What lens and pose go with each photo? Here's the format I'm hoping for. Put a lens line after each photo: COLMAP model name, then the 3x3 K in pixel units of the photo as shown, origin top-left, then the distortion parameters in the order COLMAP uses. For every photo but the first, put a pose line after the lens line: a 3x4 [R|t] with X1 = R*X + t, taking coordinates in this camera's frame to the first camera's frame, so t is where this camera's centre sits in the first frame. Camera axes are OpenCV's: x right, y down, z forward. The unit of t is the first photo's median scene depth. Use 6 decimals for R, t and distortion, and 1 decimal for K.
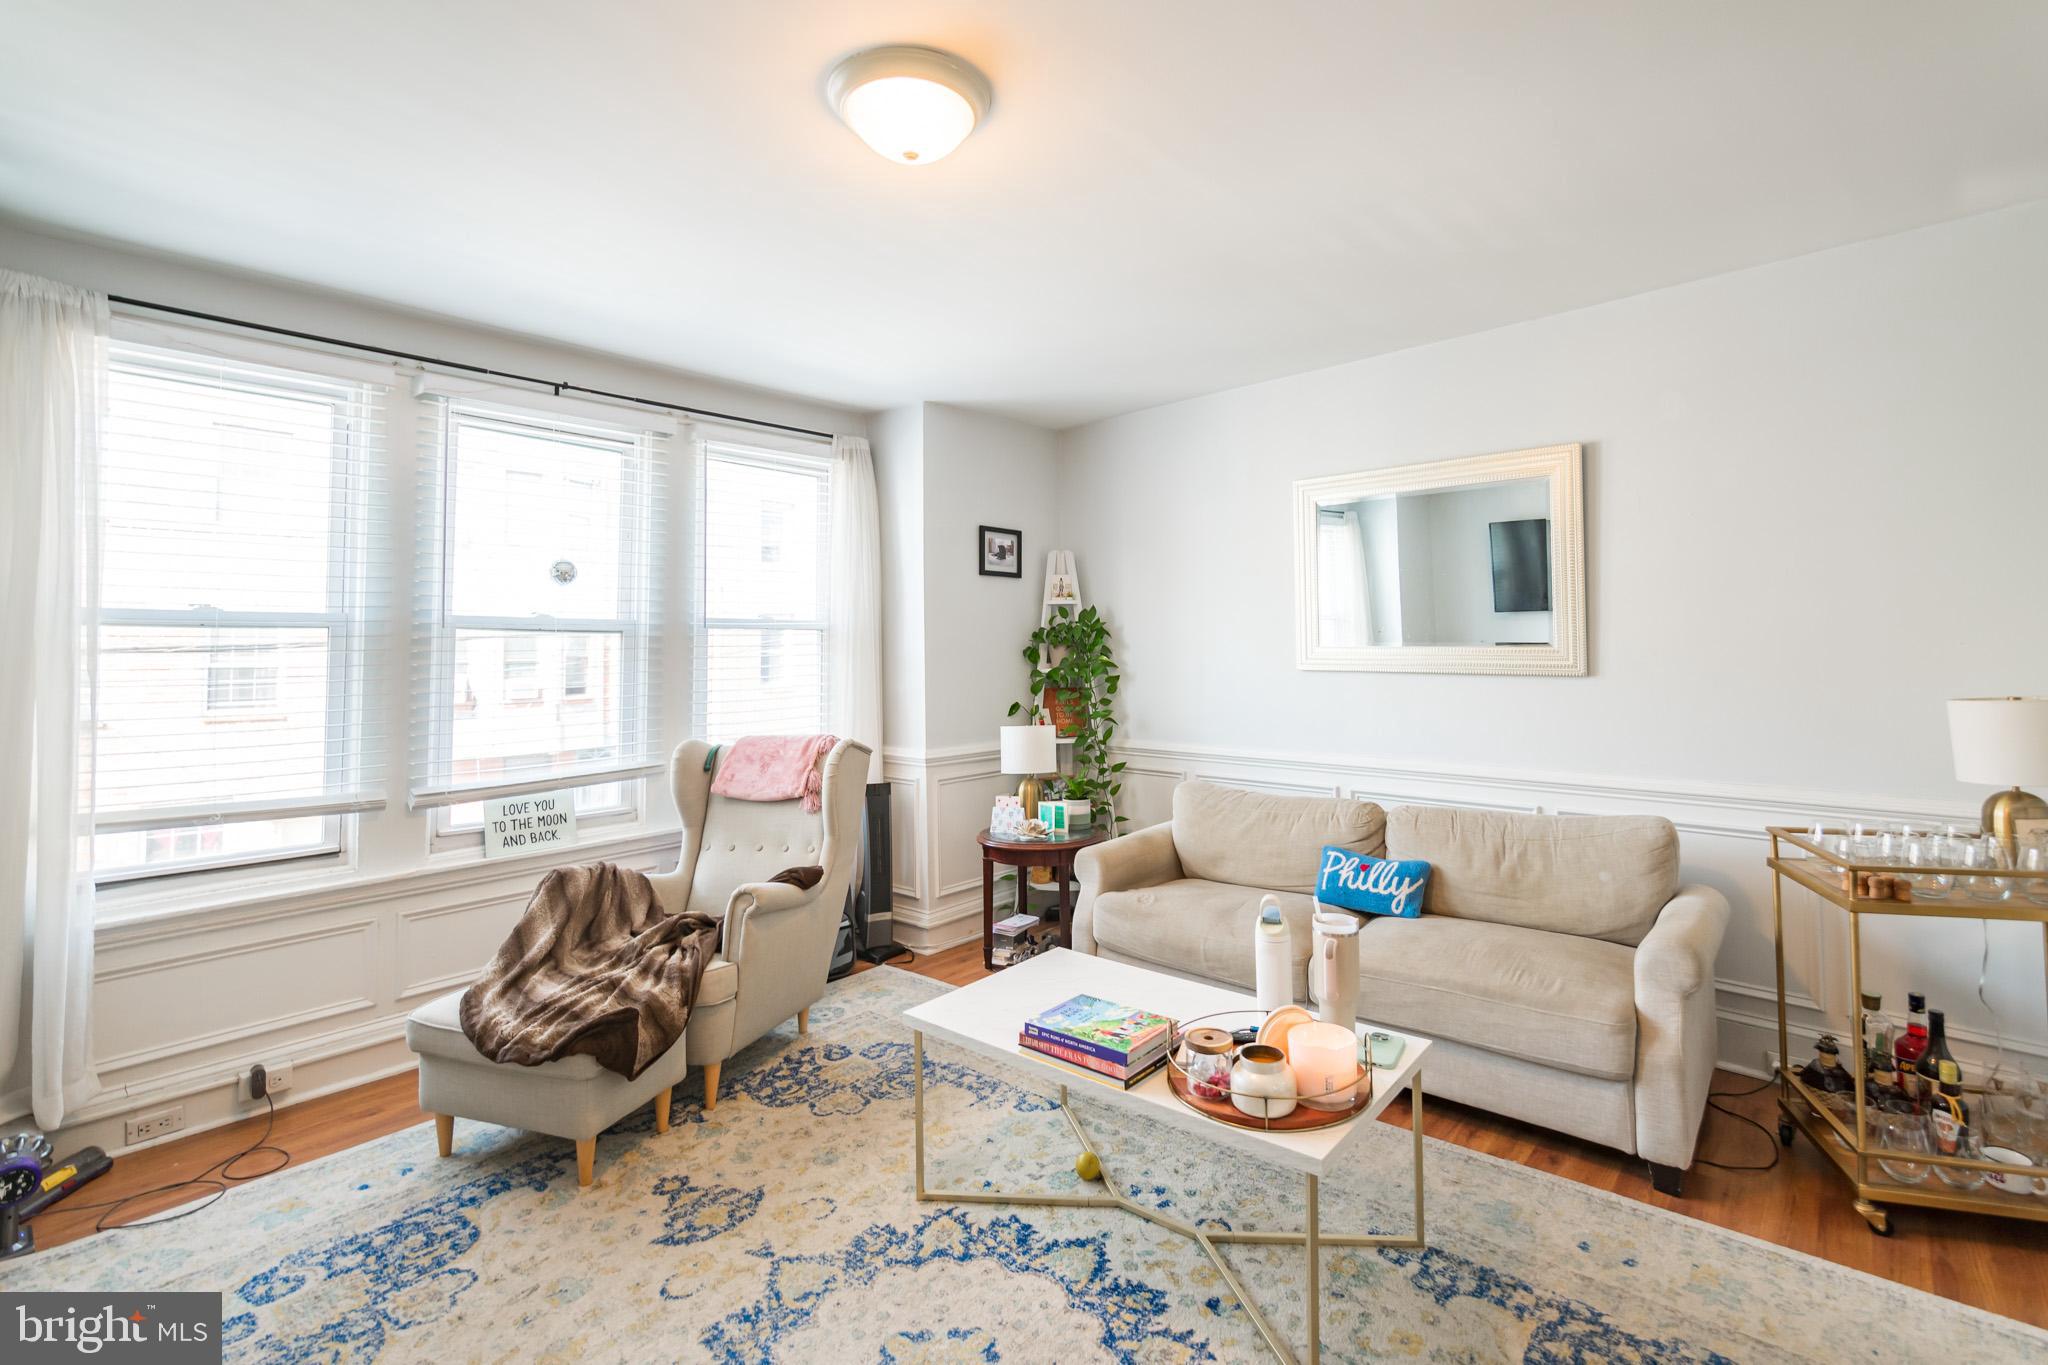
lens RADIAL K [[924.3, 0, 1065.5], [0, 924.3, 627.2], [0, 0, 1]] dist [0.004534, 0.000036]
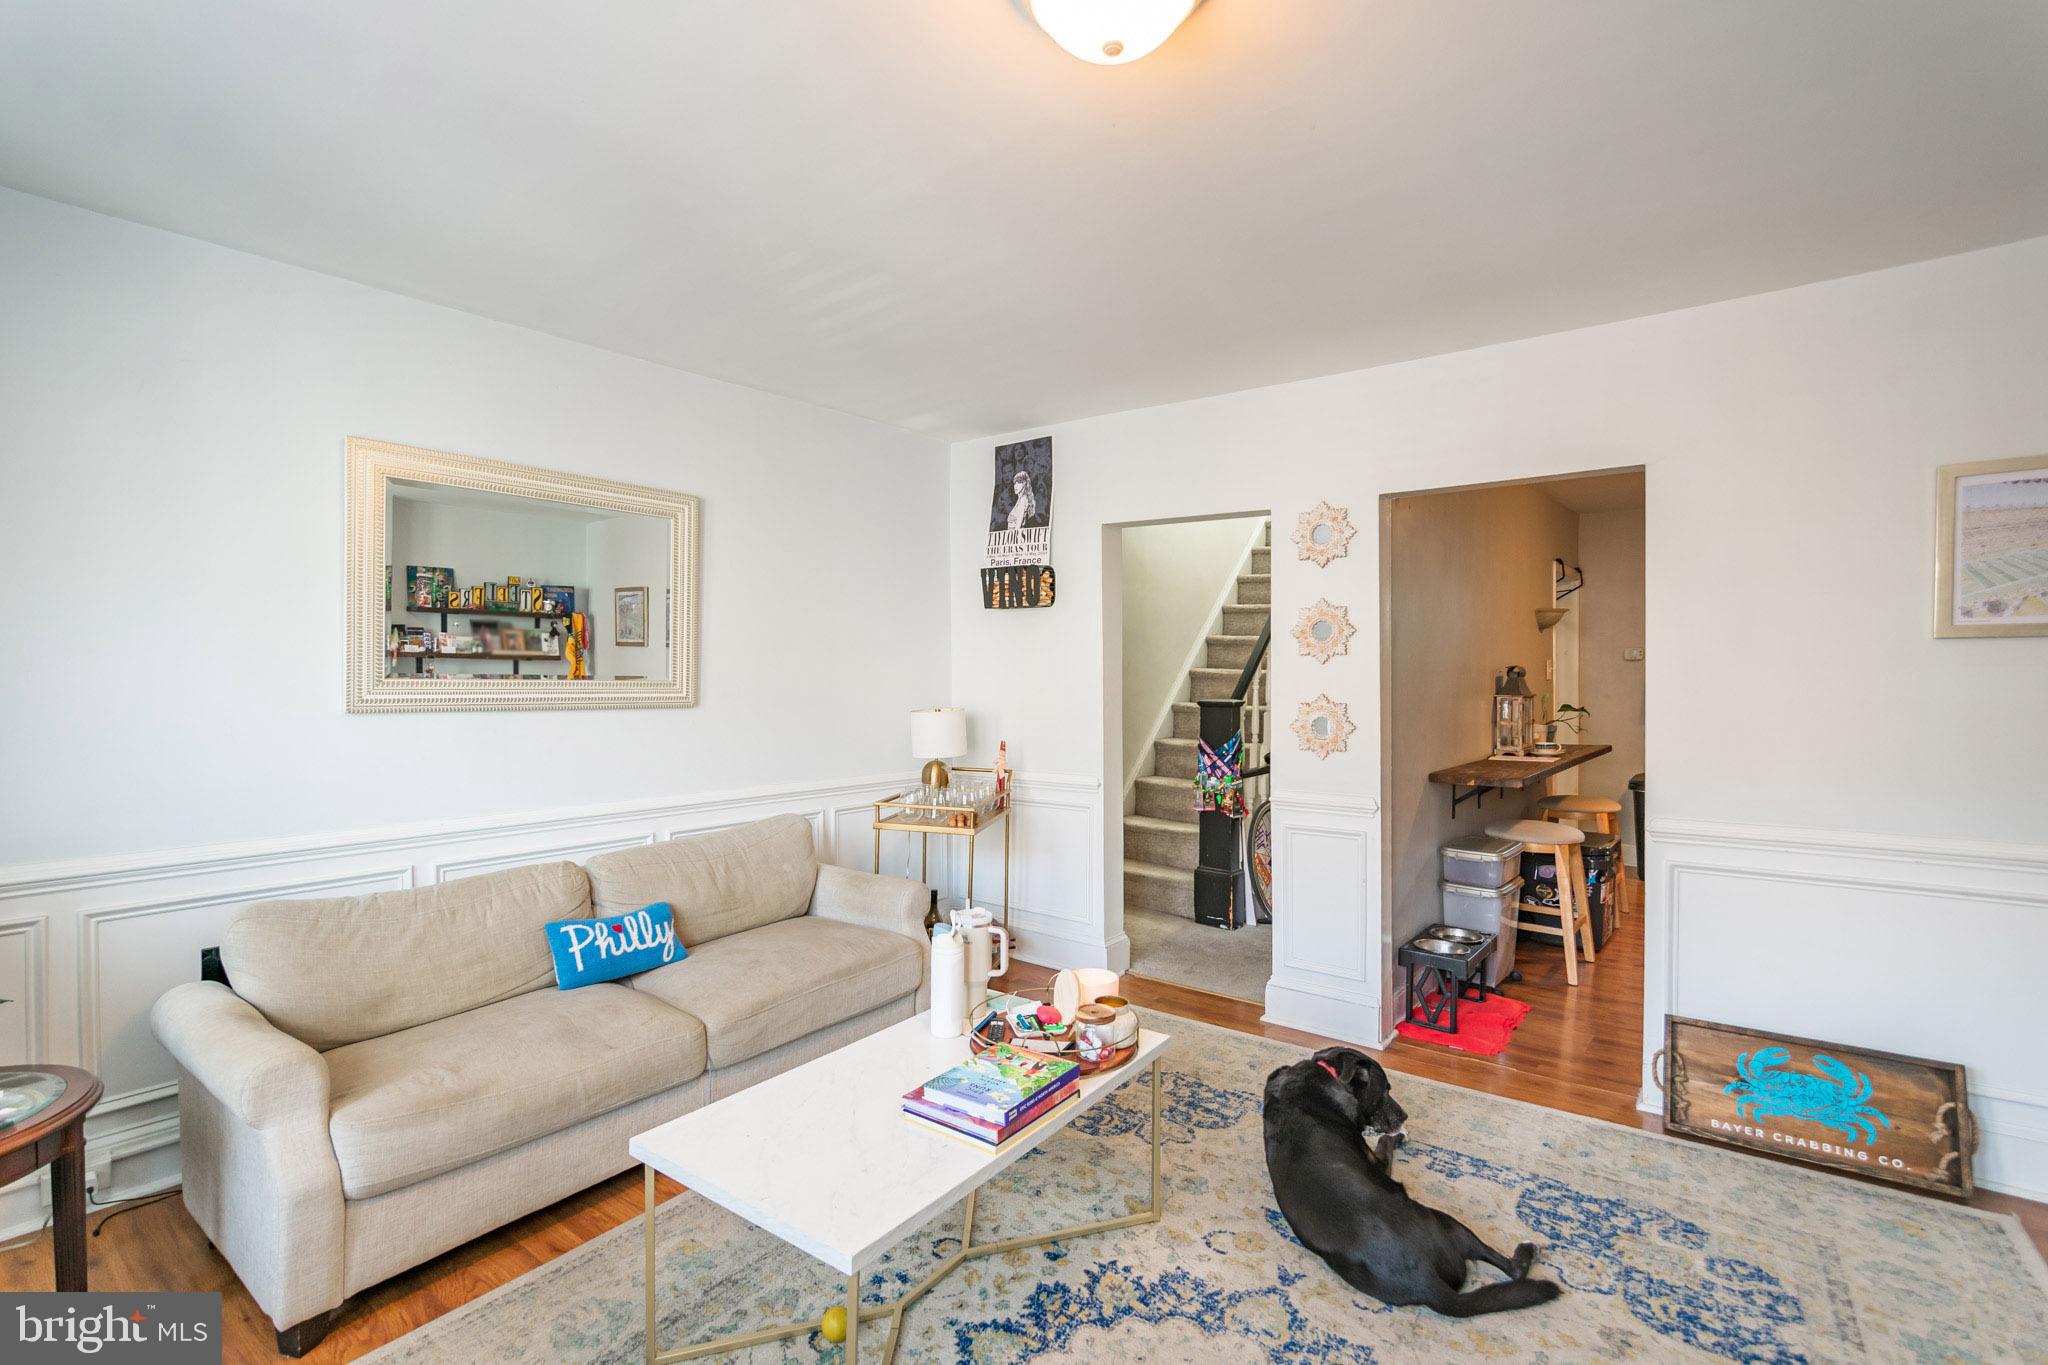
lens RADIAL K [[924.3, 0, 1022.7], [0, 924.3, 692.9], [0, 0, 1]] dist [0.004534, 0.000036]
pose [[-0.037948, -0.012305, 0.999204, -0.802441], [-0.022556, 0.999680, 0.011455, 0.020595], [-0.999025, -0.022103, -0.038213, 0.907178]]
